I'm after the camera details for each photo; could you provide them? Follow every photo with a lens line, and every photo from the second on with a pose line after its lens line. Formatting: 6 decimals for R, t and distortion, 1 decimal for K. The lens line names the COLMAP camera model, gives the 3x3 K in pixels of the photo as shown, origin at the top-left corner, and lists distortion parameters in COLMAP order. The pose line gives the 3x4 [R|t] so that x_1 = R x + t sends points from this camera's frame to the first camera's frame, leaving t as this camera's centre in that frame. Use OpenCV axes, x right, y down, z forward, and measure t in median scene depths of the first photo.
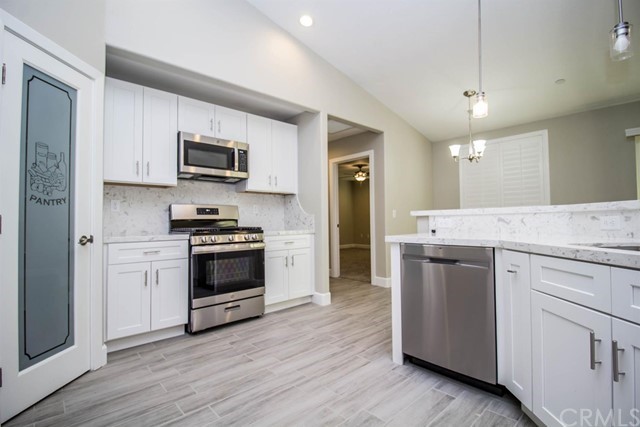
lens RADIAL K [[303.0, 0, 321.1], [0, 303.0, 212.7], [0, 0, 1]] dist [0.003329, -0.014666]
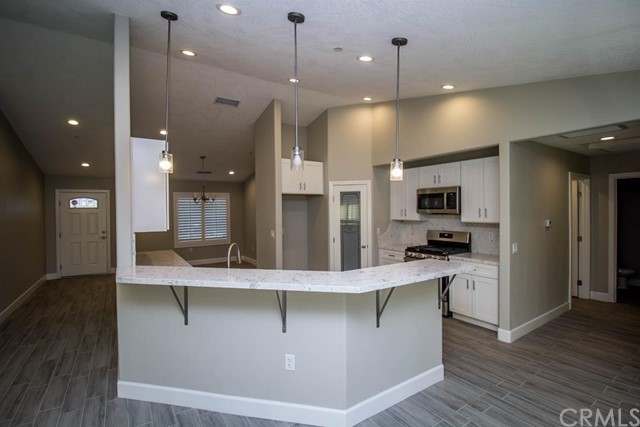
lens RADIAL K [[303.0, 0, 321.1], [0, 303.0, 212.7], [0, 0, 1]] dist [0.003329, -0.014666]
pose [[-0.159969, 0.027581, -0.986737, 1.733428], [0.038058, 0.999039, 0.021755, -0.252988], [0.986388, -0.034073, -0.160865, 0.955280]]
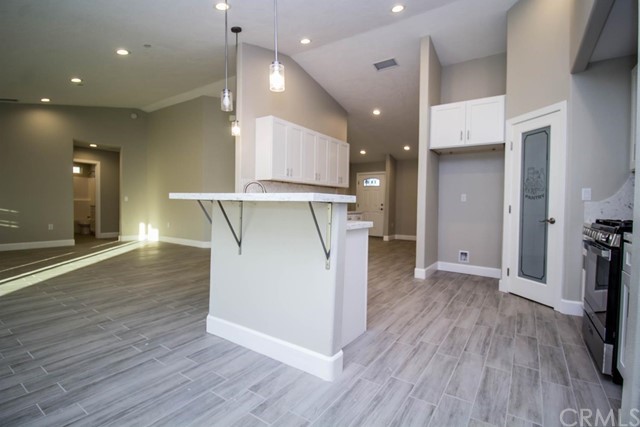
lens RADIAL K [[303.0, 0, 321.1], [0, 303.0, 212.7], [0, 0, 1]] dist [0.003329, -0.014666]
pose [[-0.973811, 0.004074, -0.227321, 0.636780], [0.003425, 0.999989, 0.003249, 0.036217], [0.227332, 0.002385, -0.973814, 1.993857]]
